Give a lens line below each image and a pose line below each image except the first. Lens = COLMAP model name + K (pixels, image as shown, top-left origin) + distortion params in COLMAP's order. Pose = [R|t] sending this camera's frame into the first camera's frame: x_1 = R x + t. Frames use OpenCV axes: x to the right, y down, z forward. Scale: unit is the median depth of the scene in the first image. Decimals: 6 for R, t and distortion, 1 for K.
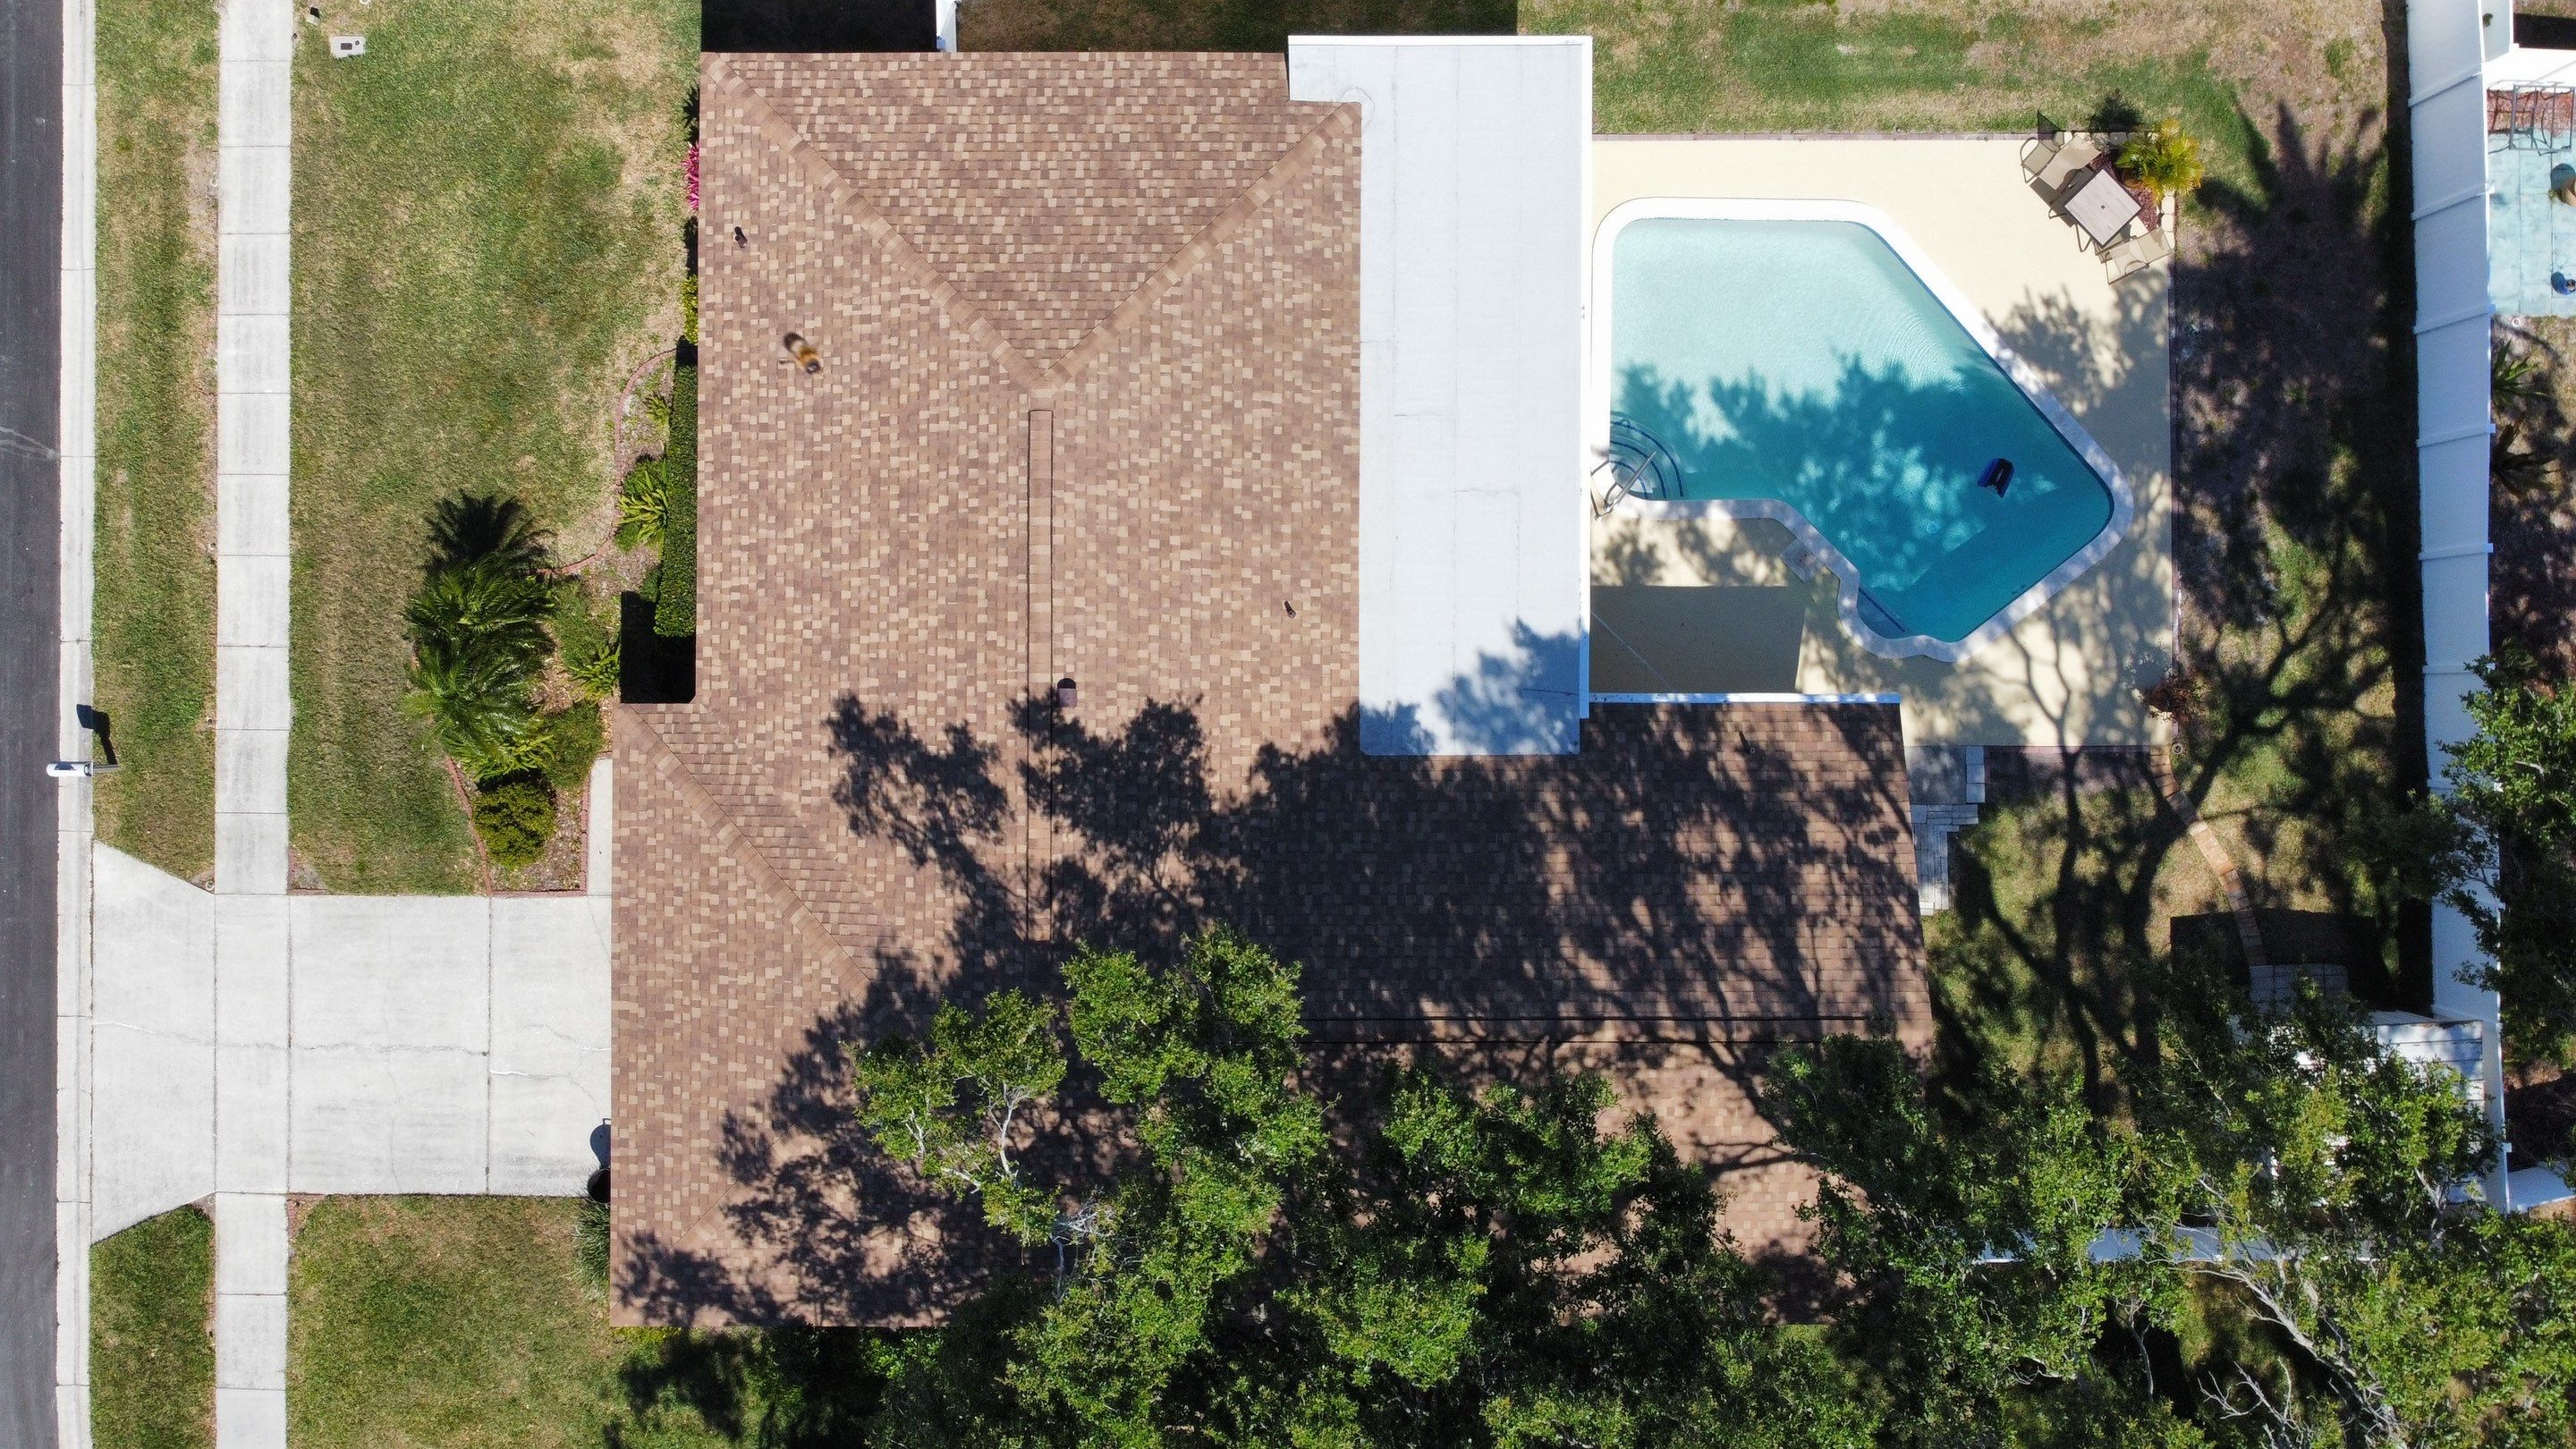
lens RADIAL K [[1937.4, 0, 1275.1], [0, 1937.4, 684.5], [0, 0, 1]] dist [0.018167, -0.024855]
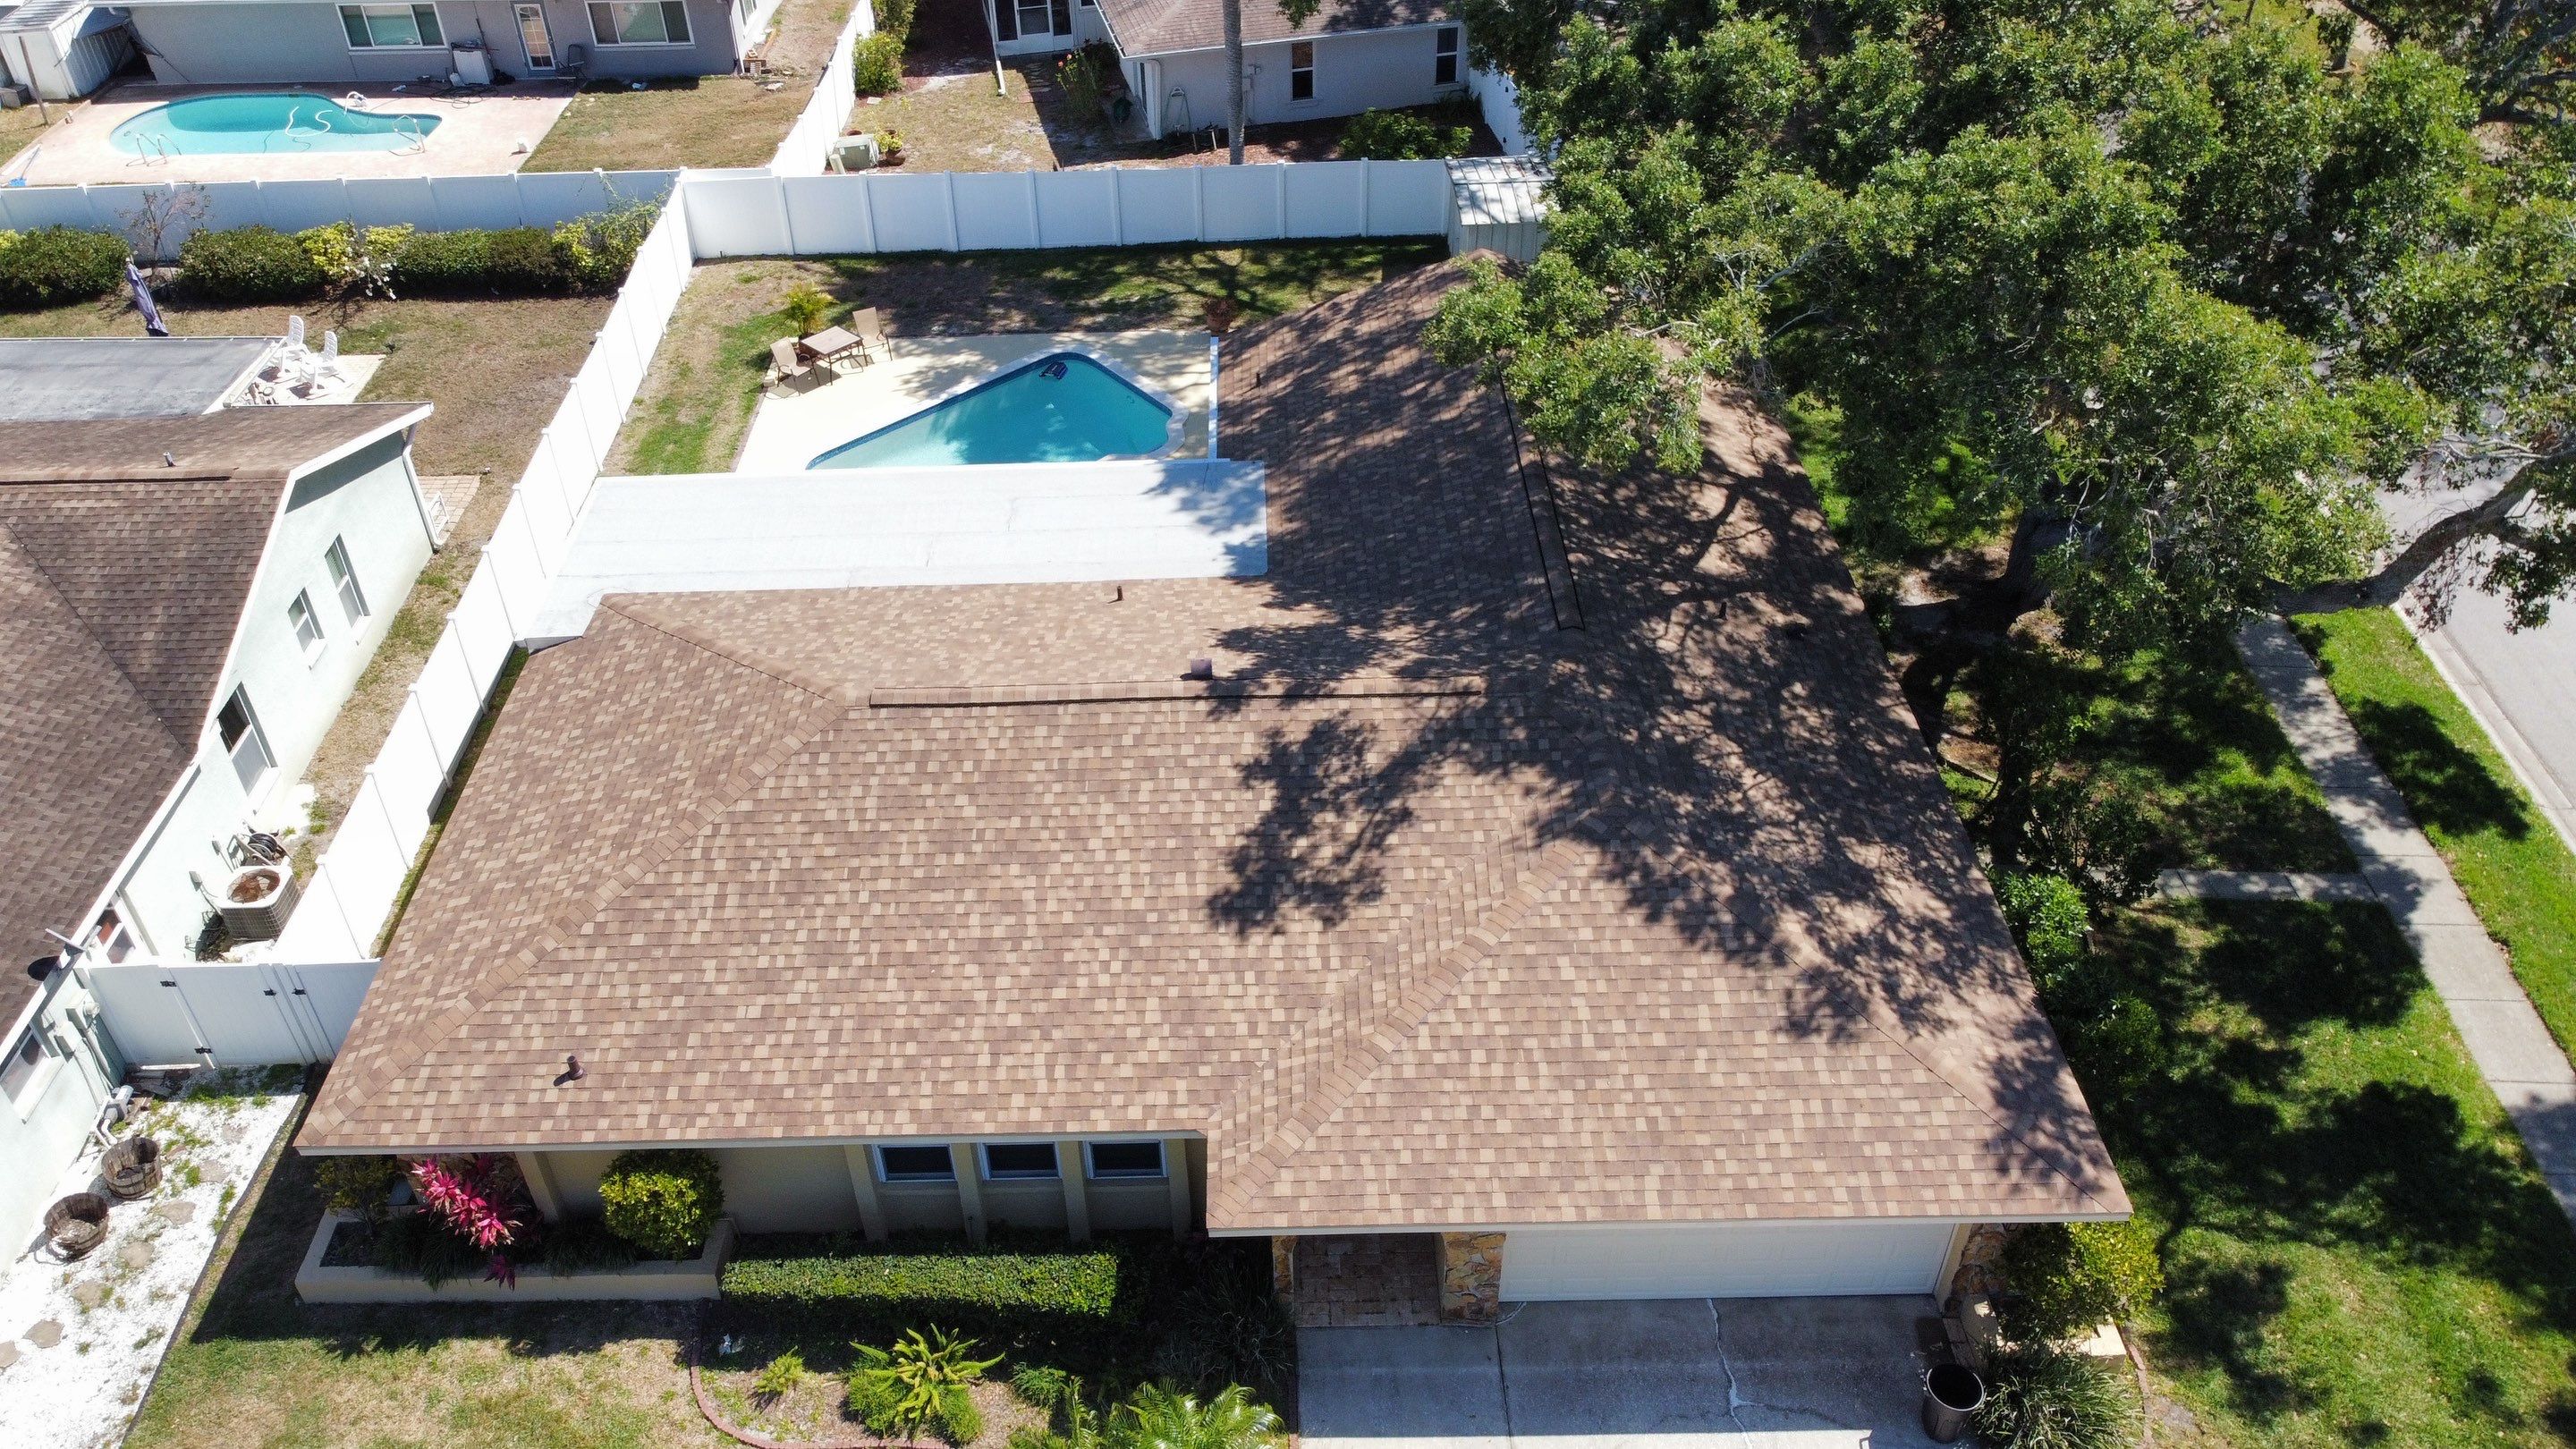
lens RADIAL K [[1952.6, 0, 1262.3], [0, 1952.6, 699.0], [0, 0, 1]] dist [-0.004597, 0.004591]
pose [[-0.005818, -0.613068, 0.790009, -0.765924], [0.999865, -0.015709, -0.004827, 0.034318], [0.015370, 0.789874, 0.613076, 0.445091]]
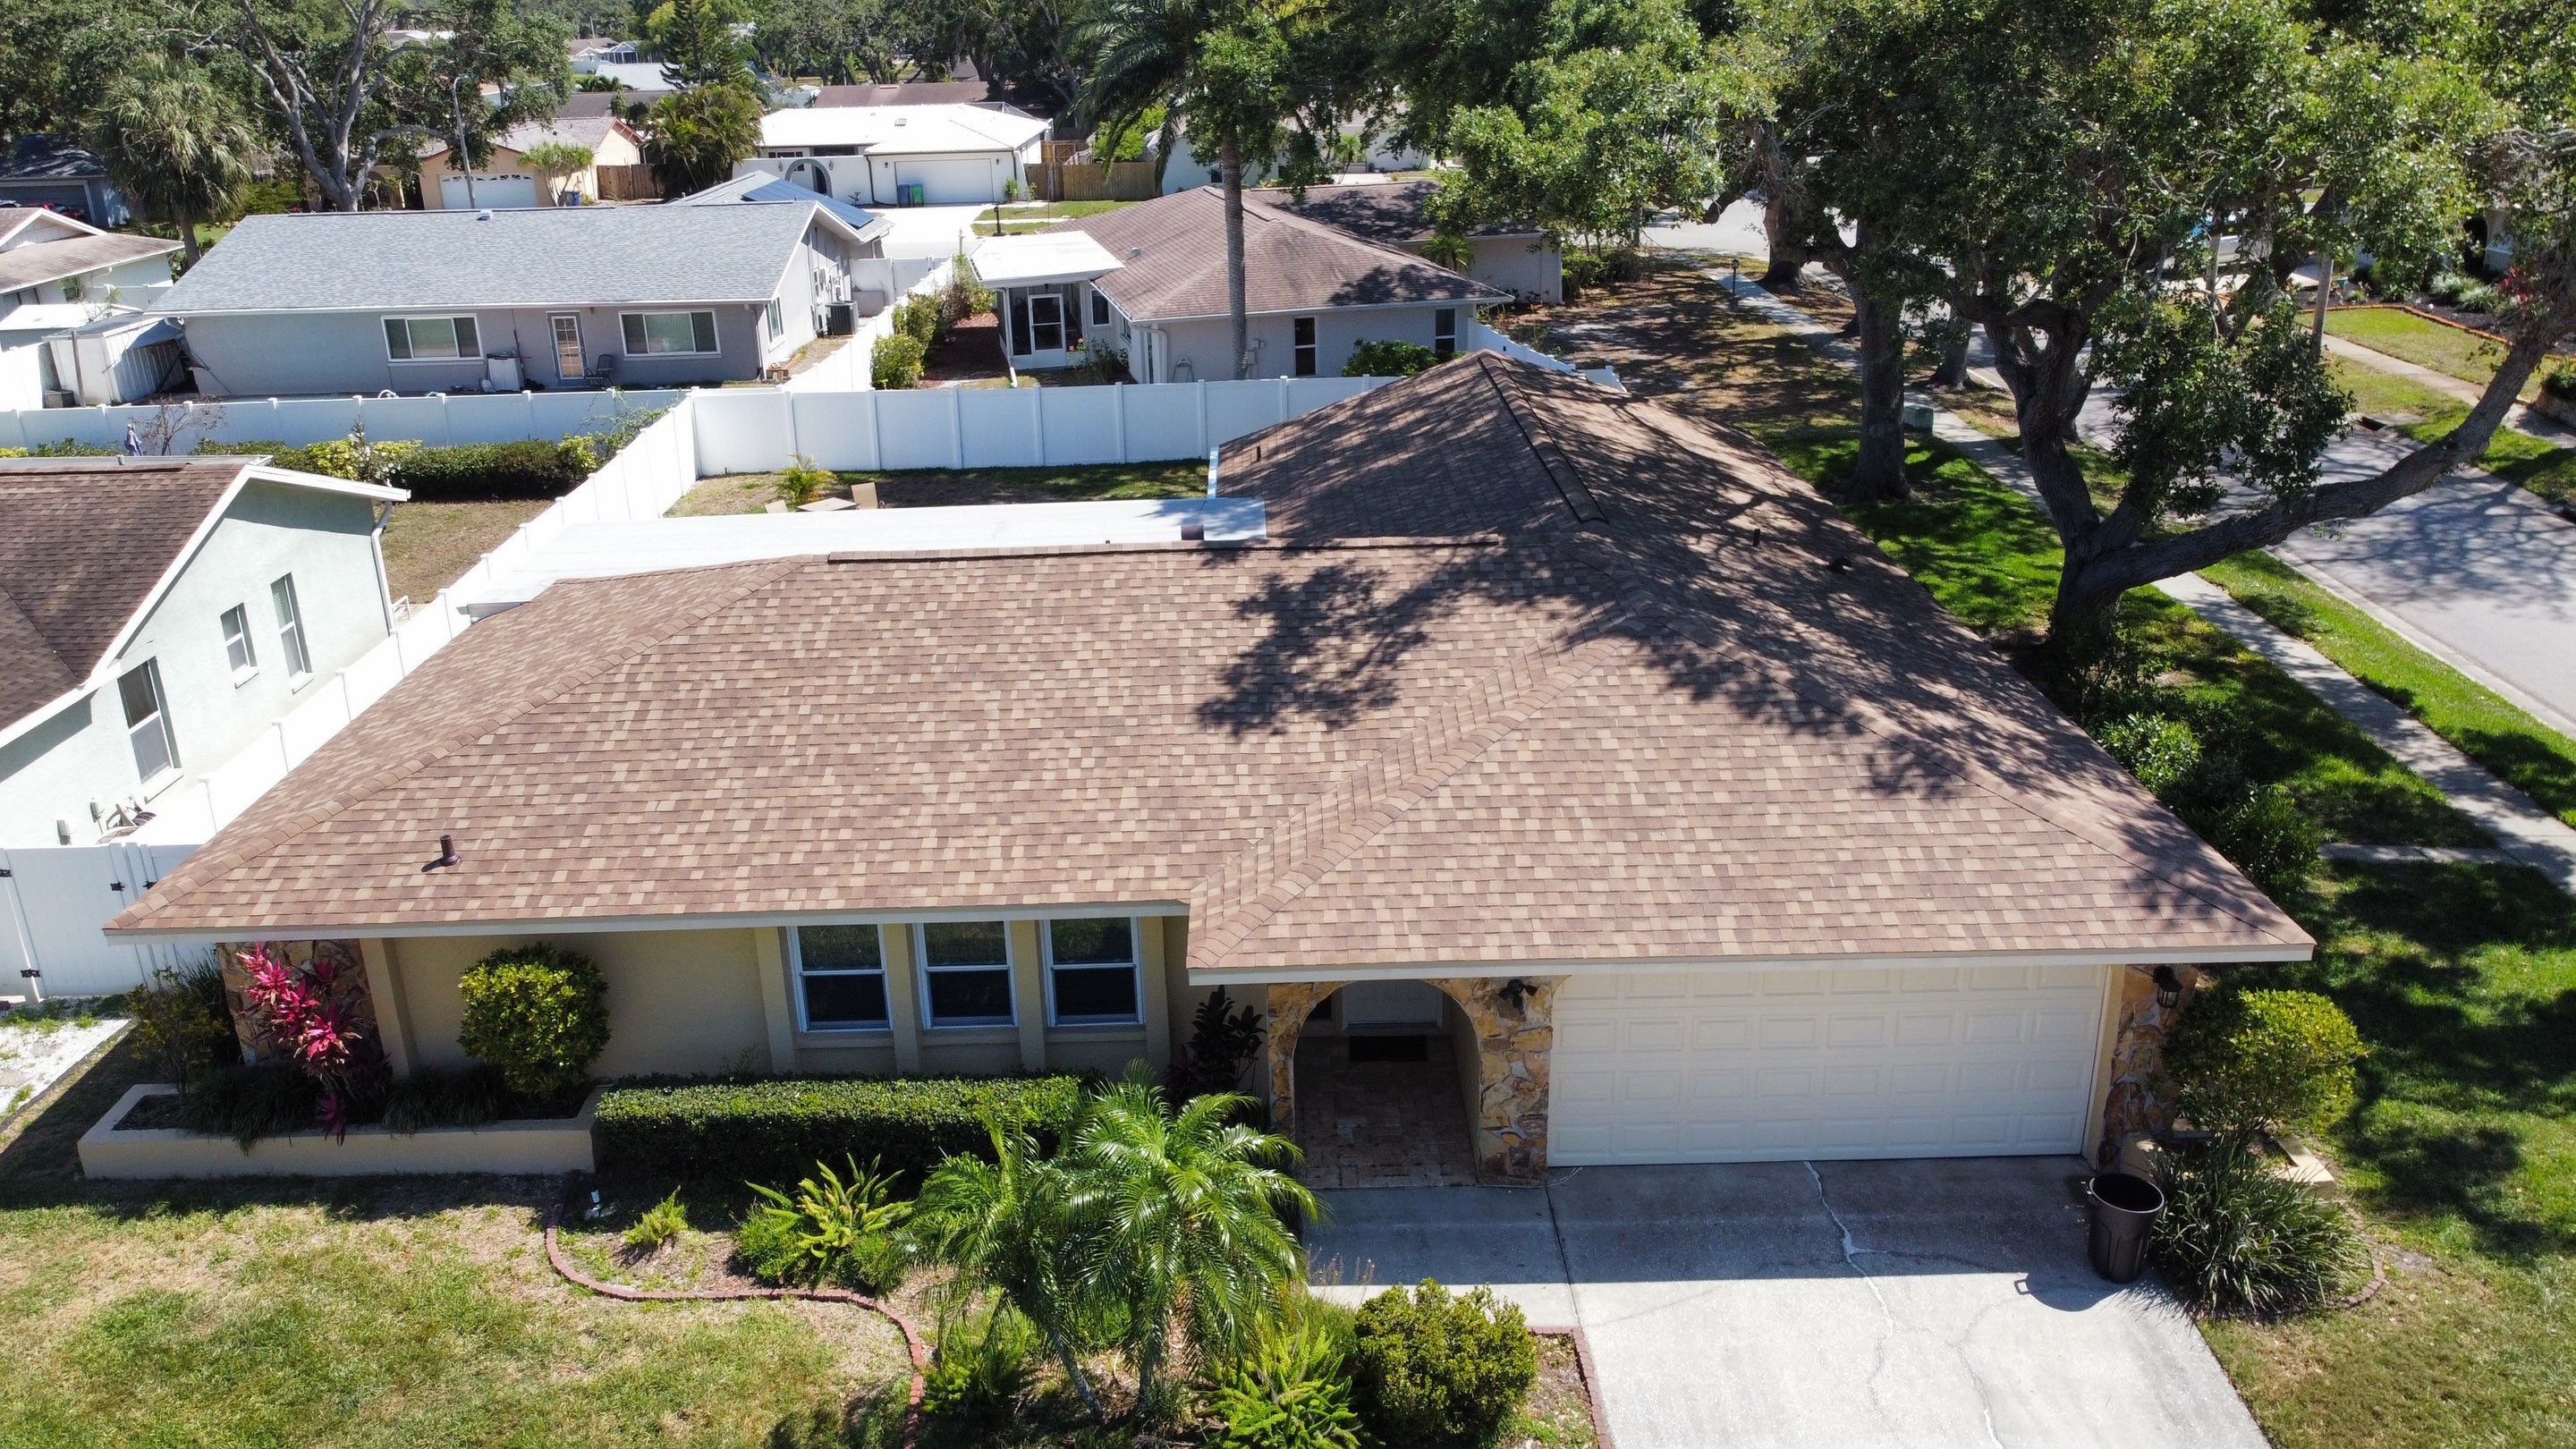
lens RADIAL K [[1952.6, 0, 1264.7], [0, 1952.6, 703.2], [0, 0, 1]] dist [-0.004597, 0.004591]
pose [[-0.001564, -0.346840, 0.937923, -0.838410], [0.999809, -0.018811, -0.005289, 0.035305], [0.019478, 0.937736, 0.346803, 0.742070]]
